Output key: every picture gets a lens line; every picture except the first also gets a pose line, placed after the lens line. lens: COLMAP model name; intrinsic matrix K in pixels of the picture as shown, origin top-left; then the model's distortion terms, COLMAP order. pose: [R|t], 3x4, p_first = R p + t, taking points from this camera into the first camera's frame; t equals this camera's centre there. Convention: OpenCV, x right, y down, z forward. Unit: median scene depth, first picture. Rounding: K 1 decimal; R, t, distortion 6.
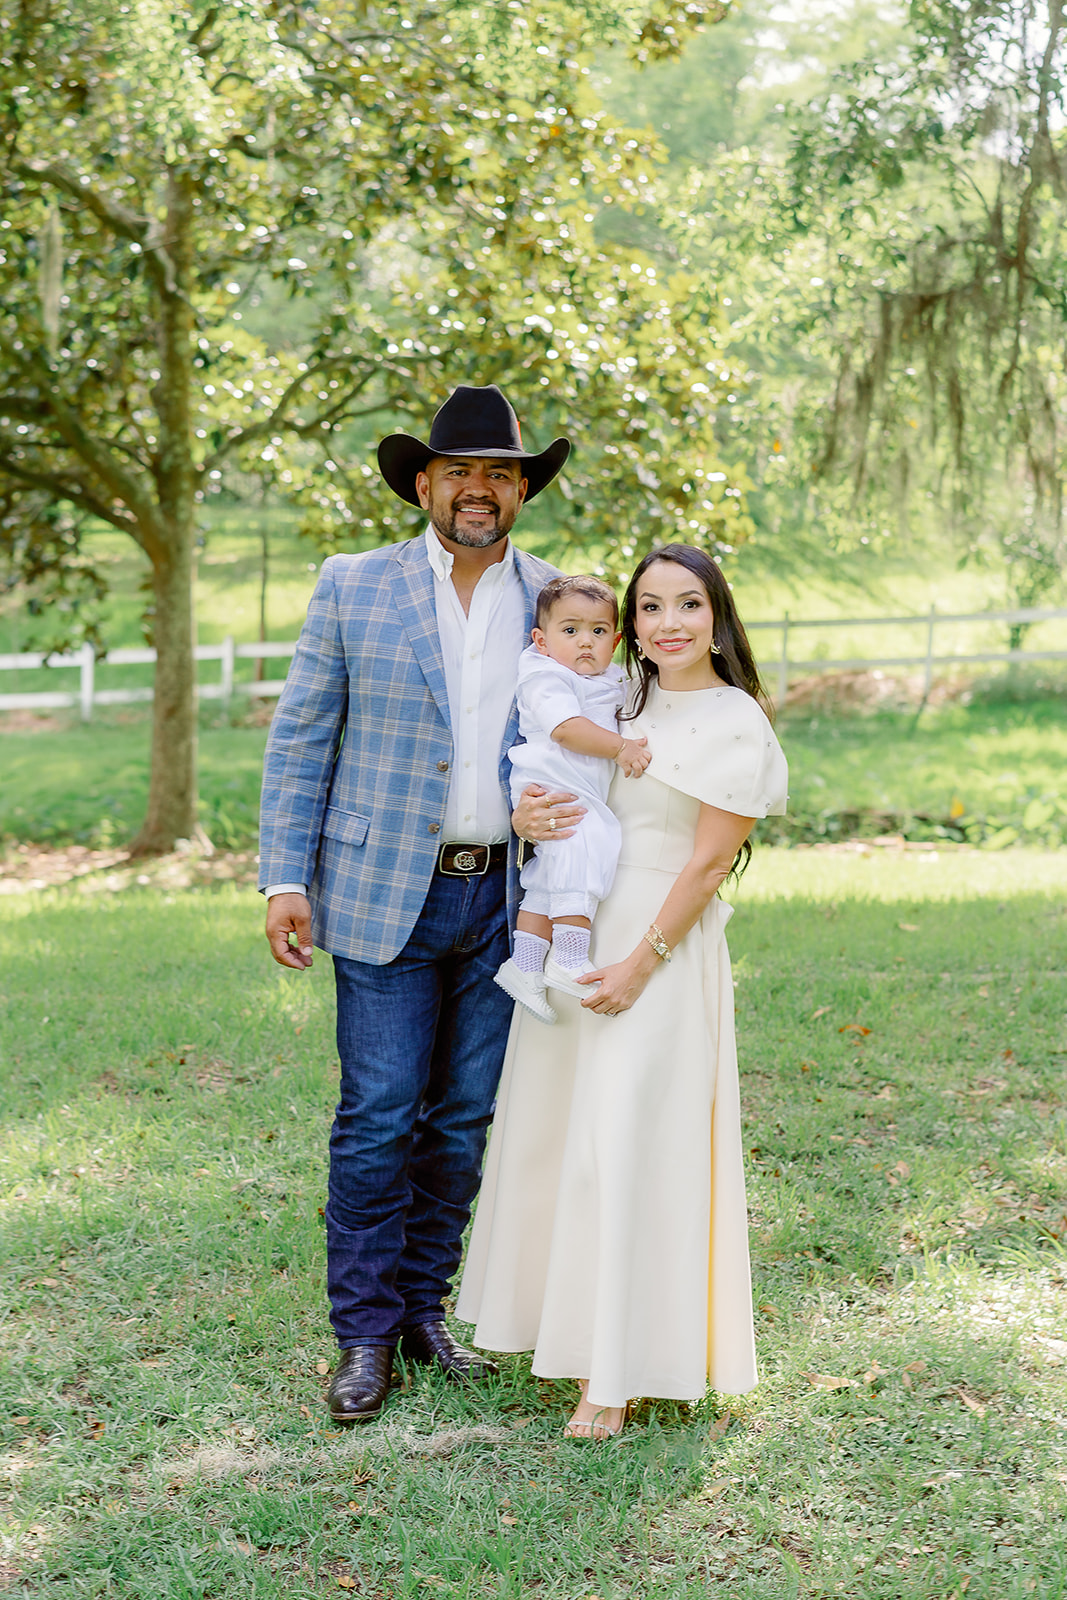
lens RADIAL K [[2578.3, 0, 509.6], [0, 2578.3, 804.2], [0, 0, 1]] dist [0.029998, -0.211326]
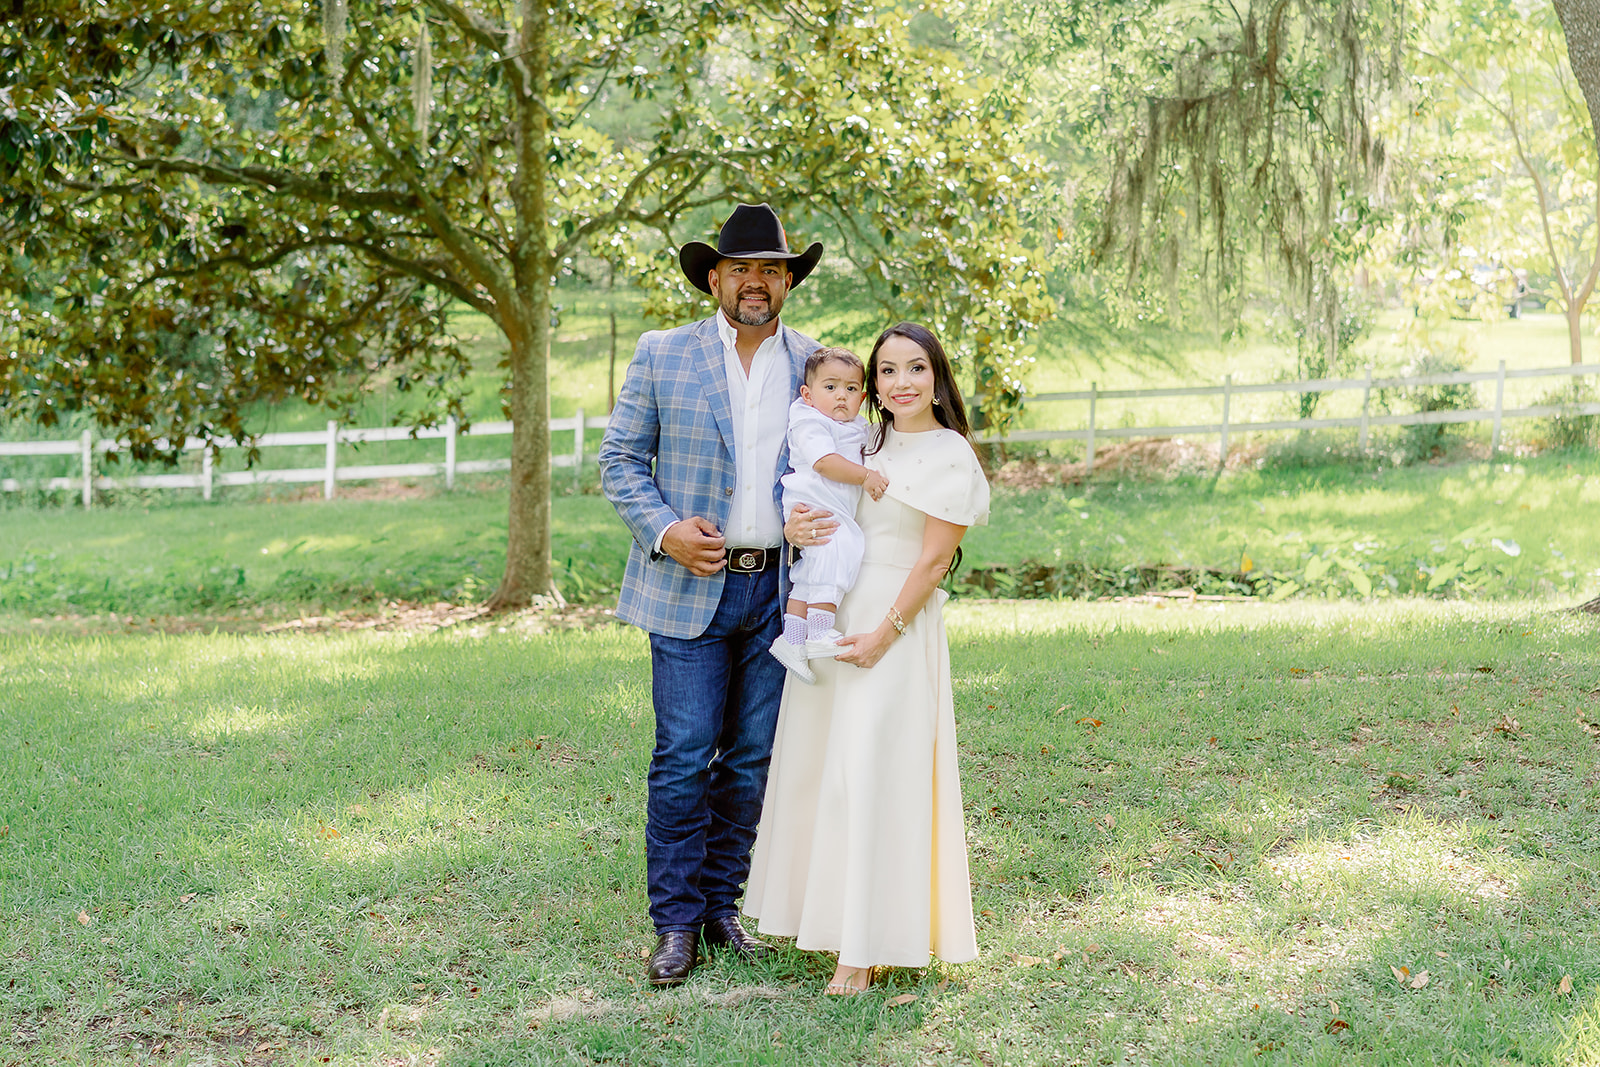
lens RADIAL K [[2662.8, 0, 706.7], [0, 2662.8, 691.8], [0, 0, 1]] dist [-0.007816, 0.003016]
pose [[0.998012, 0.002525, -0.062977, 0.019137], [-0.000156, 0.999293, 0.037592, 0.015000], [0.063027, -0.037507, 0.997307, -0.150641]]
